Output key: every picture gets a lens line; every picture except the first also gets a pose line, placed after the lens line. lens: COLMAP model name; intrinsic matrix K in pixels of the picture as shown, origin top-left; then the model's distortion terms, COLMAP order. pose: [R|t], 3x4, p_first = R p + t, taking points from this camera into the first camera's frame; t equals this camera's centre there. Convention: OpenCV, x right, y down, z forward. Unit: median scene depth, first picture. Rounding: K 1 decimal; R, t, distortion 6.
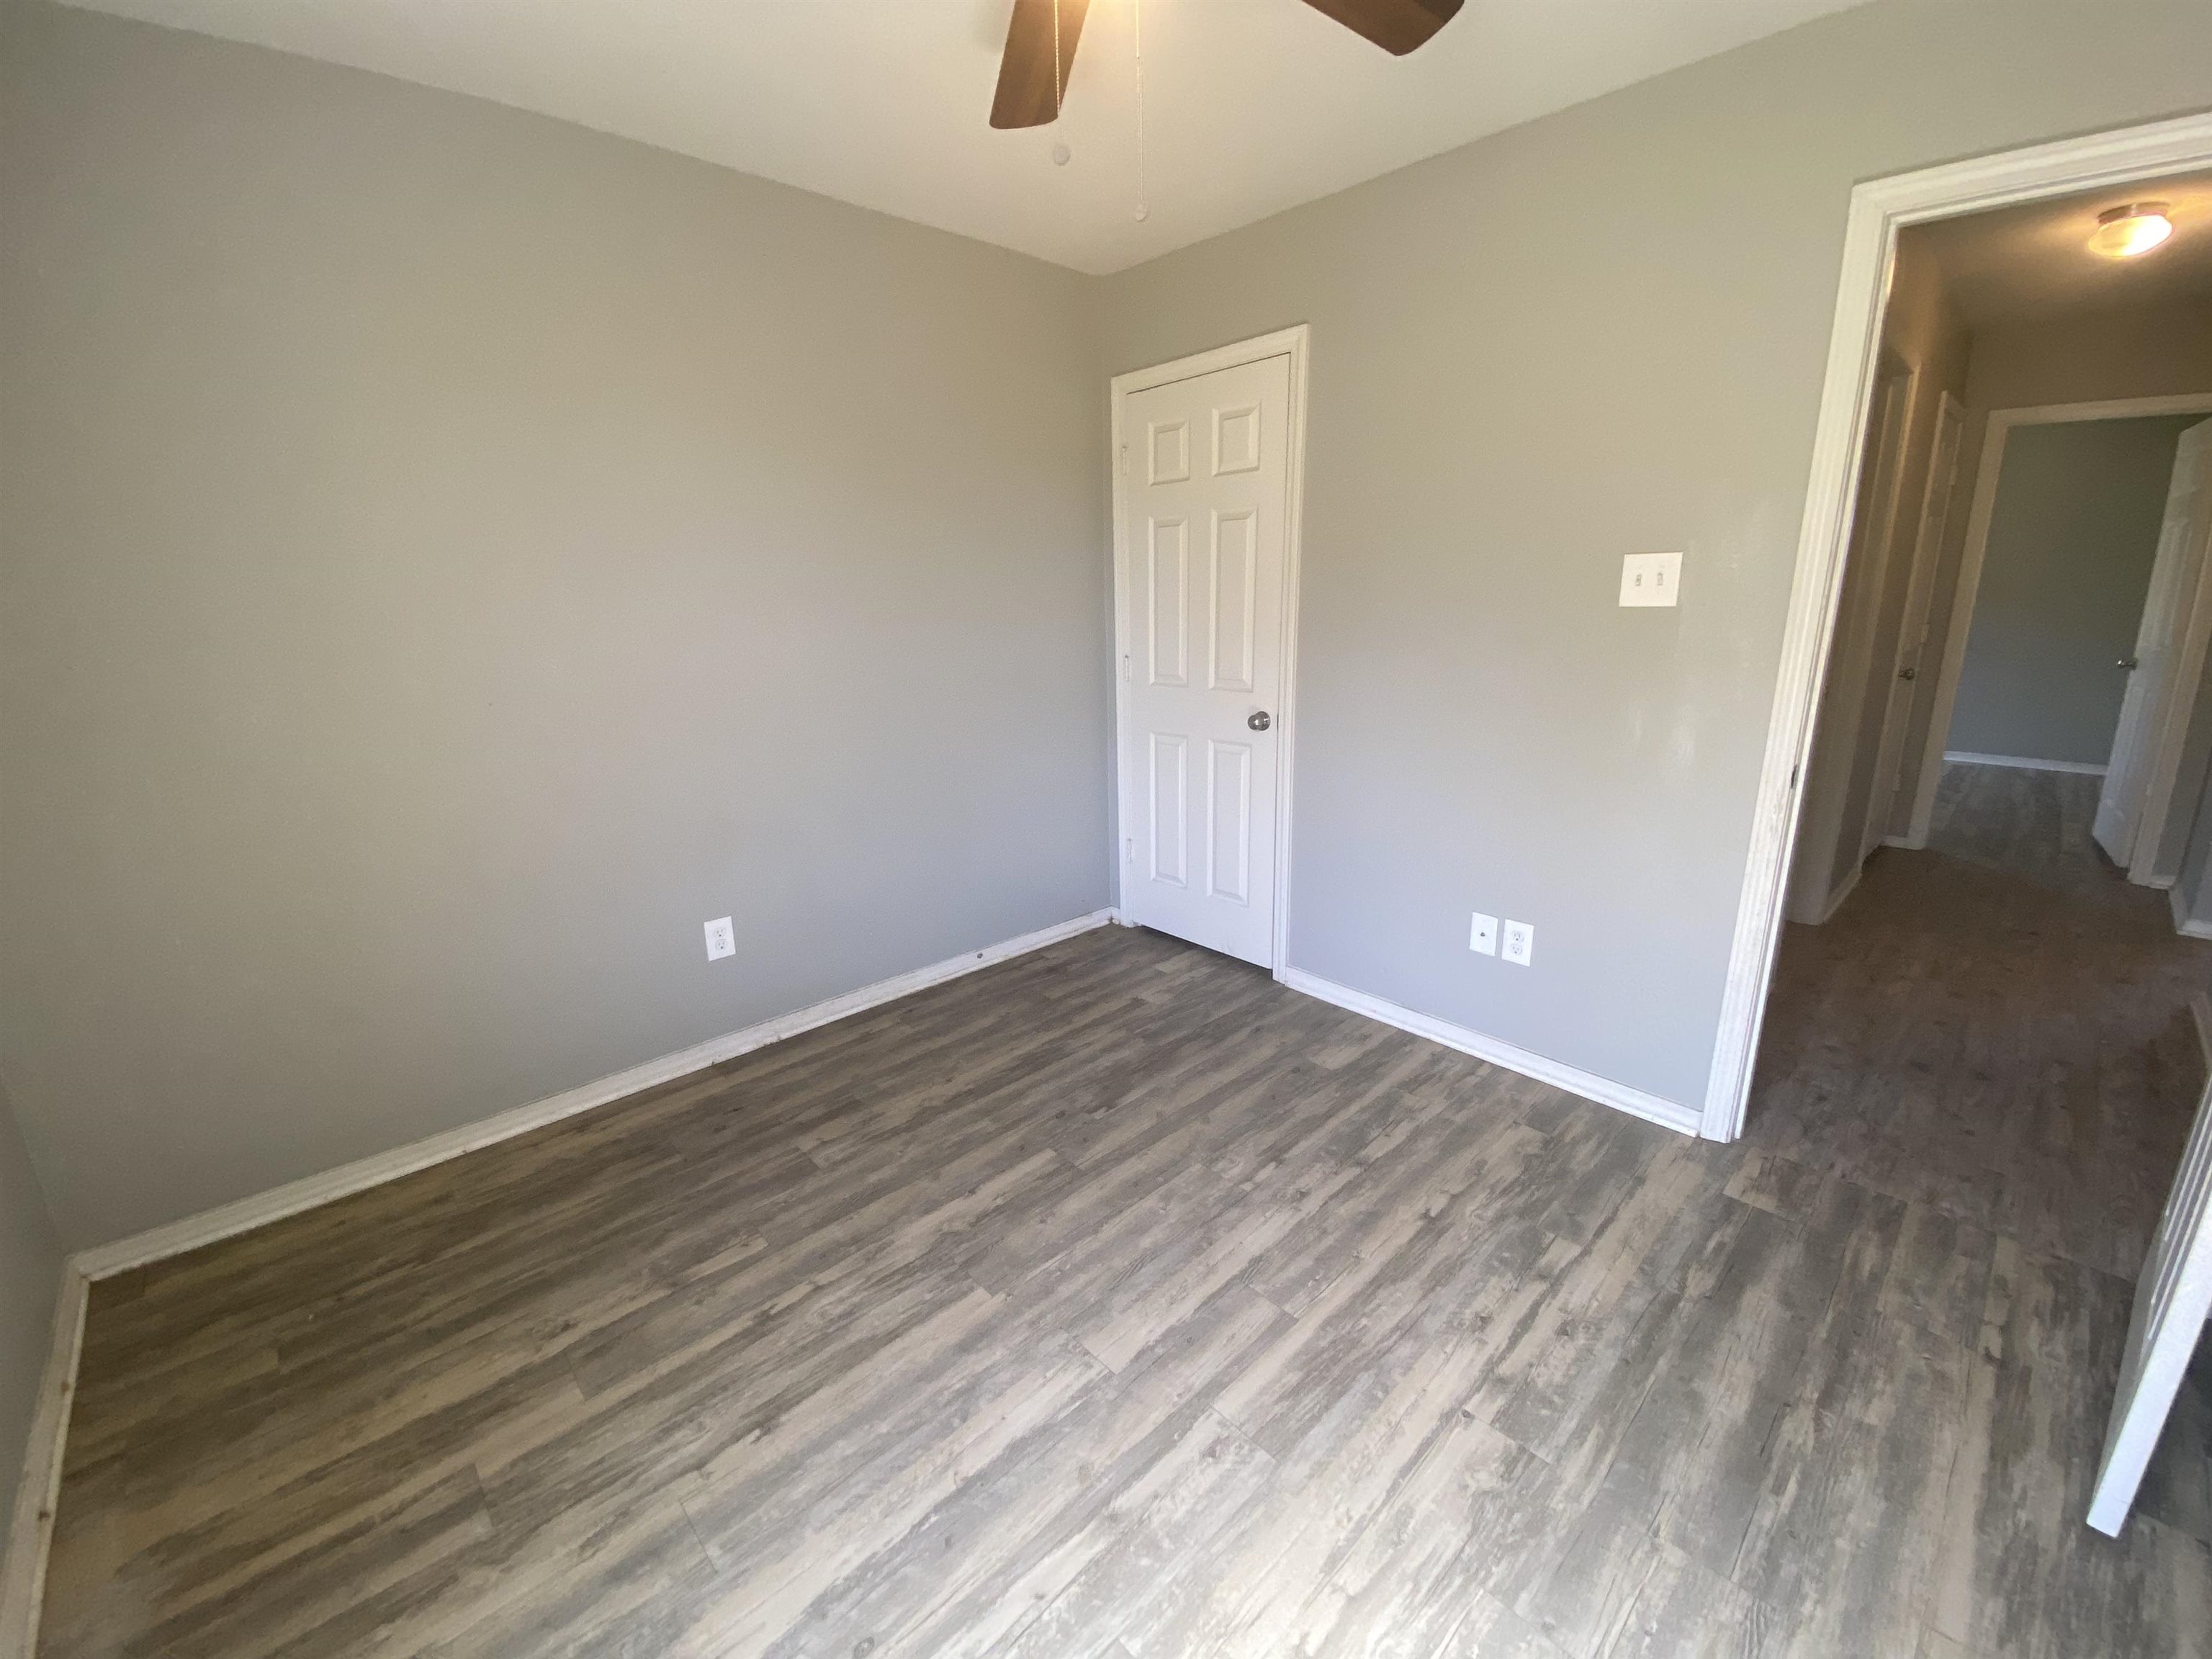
lens RADIAL K [[912.5, 0, 1104.1], [0, 912.5, 822.3], [0, 0, 1]] dist [0.026297, -0.022695]
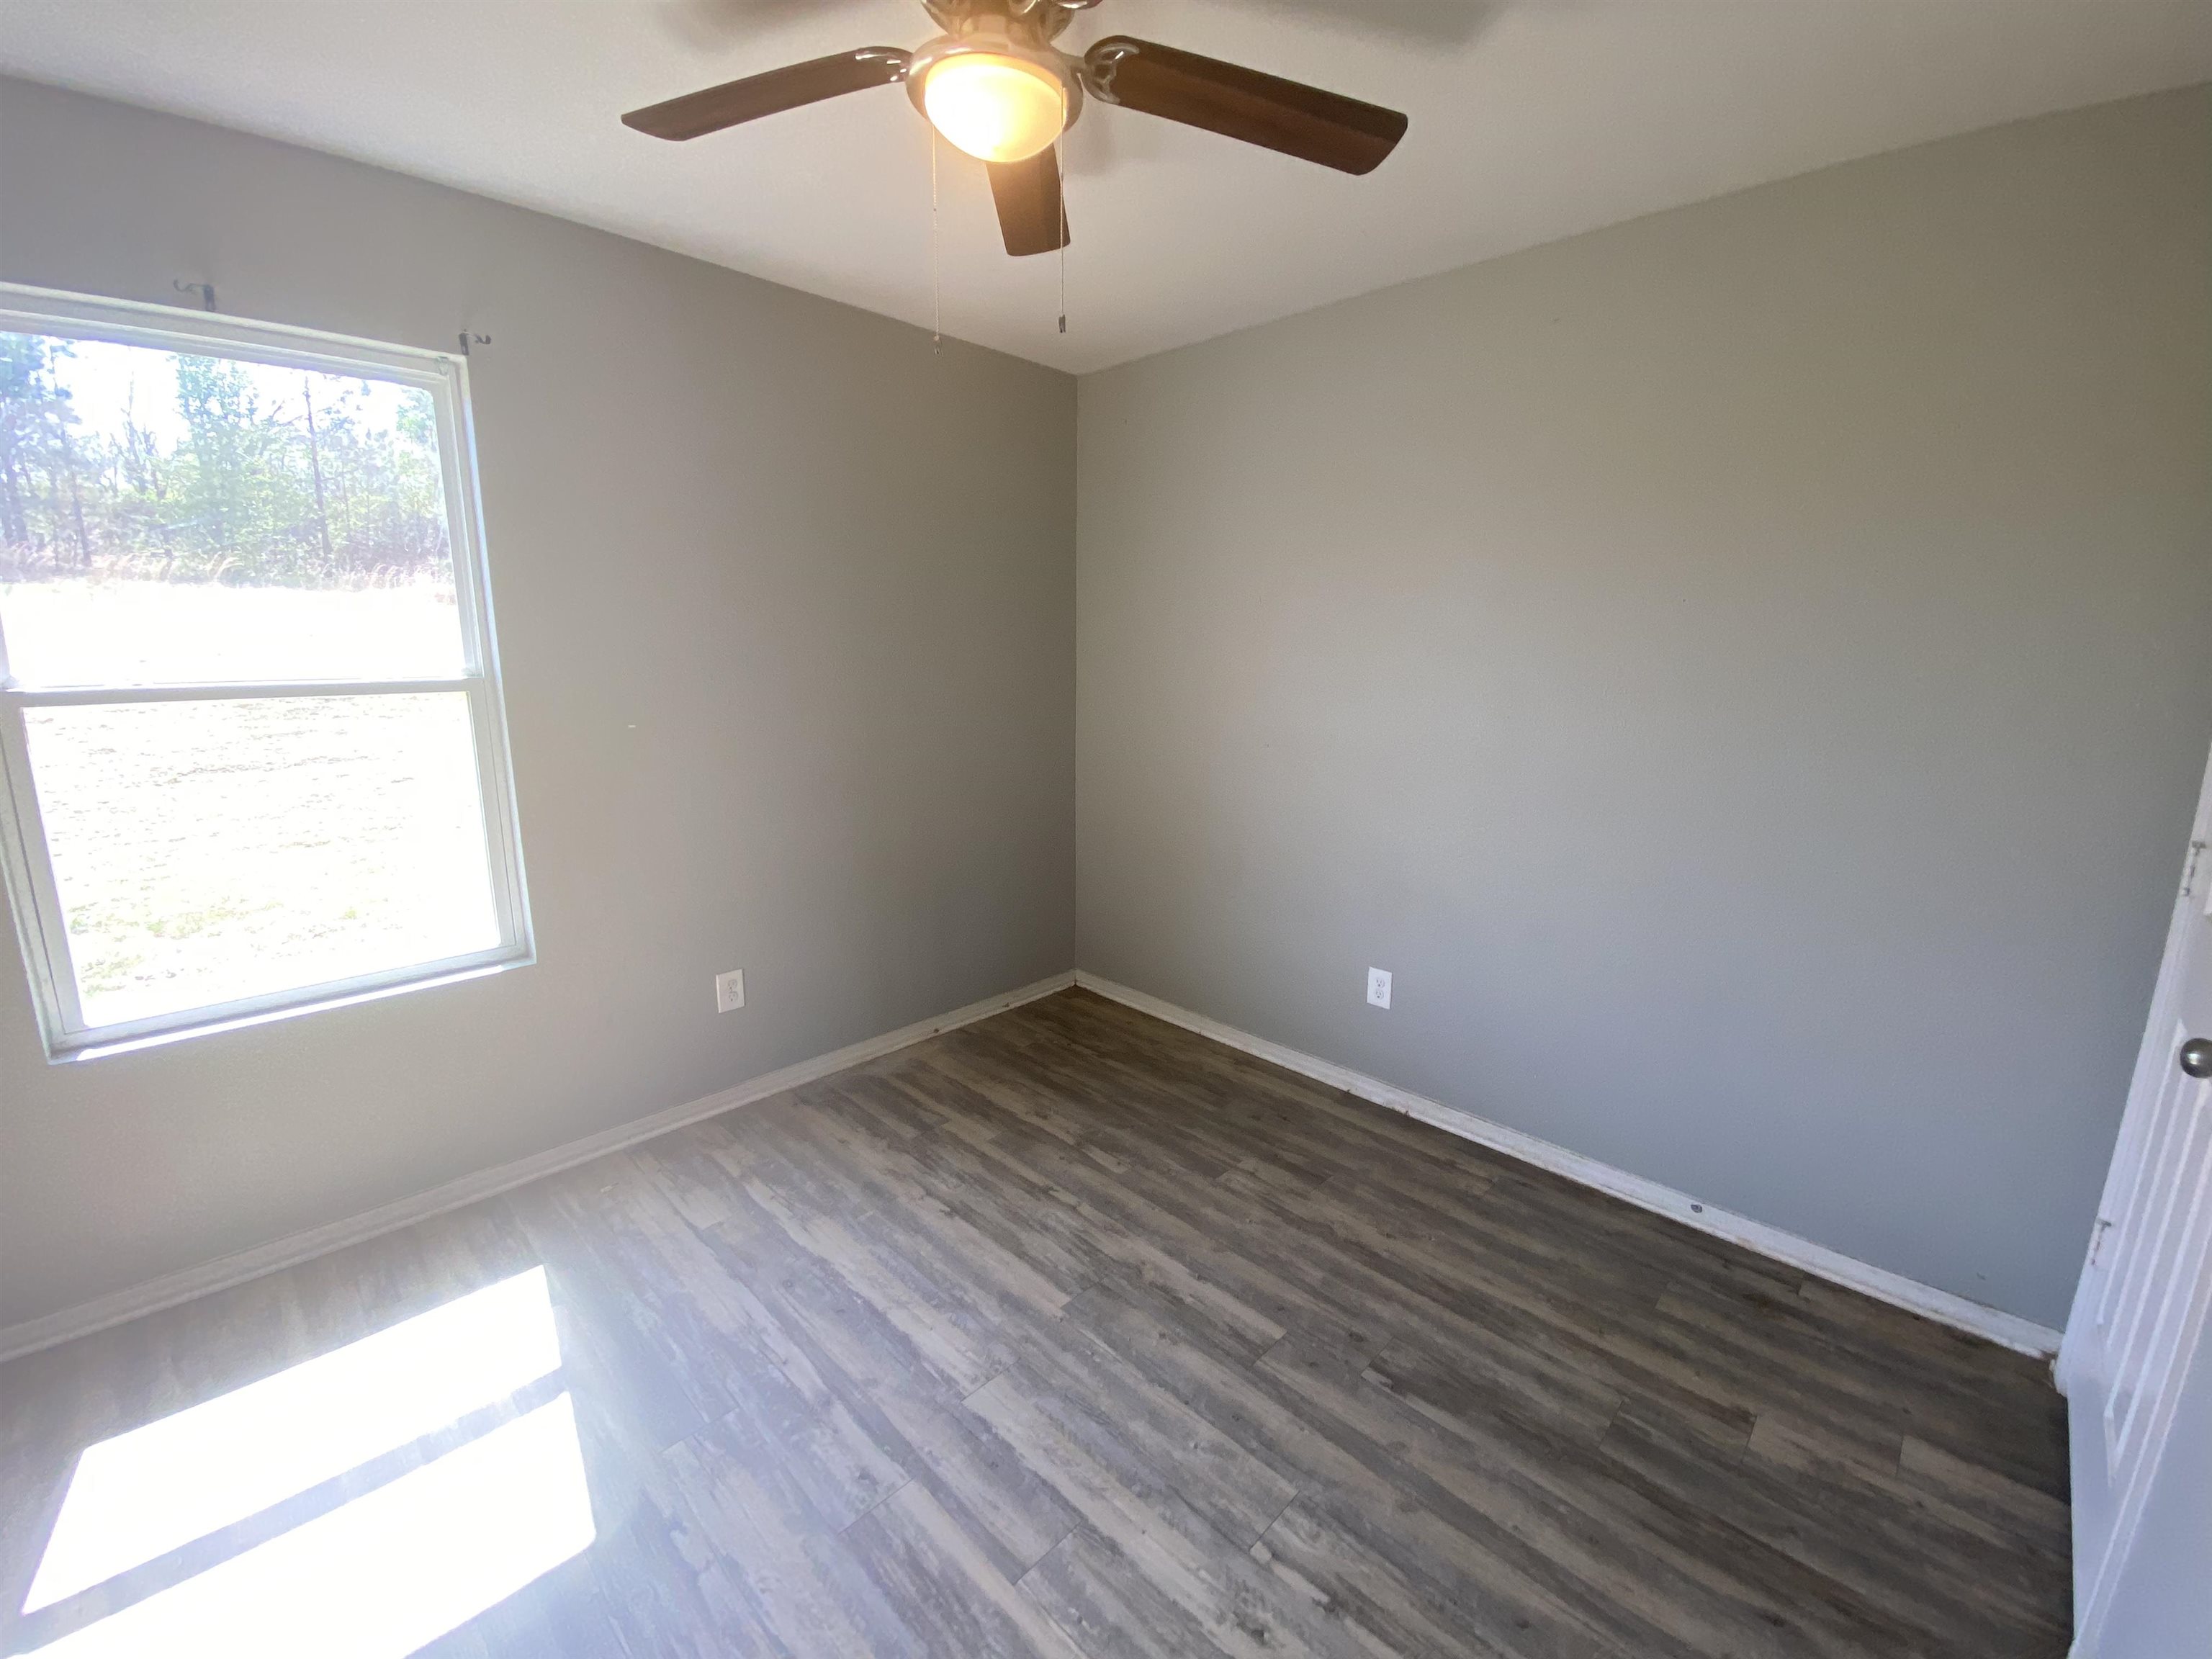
lens RADIAL K [[912.5, 0, 1104.1], [0, 912.5, 822.3], [0, 0, 1]] dist [0.026297, -0.022695]
pose [[0.040785, 0.219815, -0.974689, 0.755960], [-0.264492, 0.943077, 0.201619, -0.247756], [0.963525, 0.249575, 0.096602, 0.727947]]
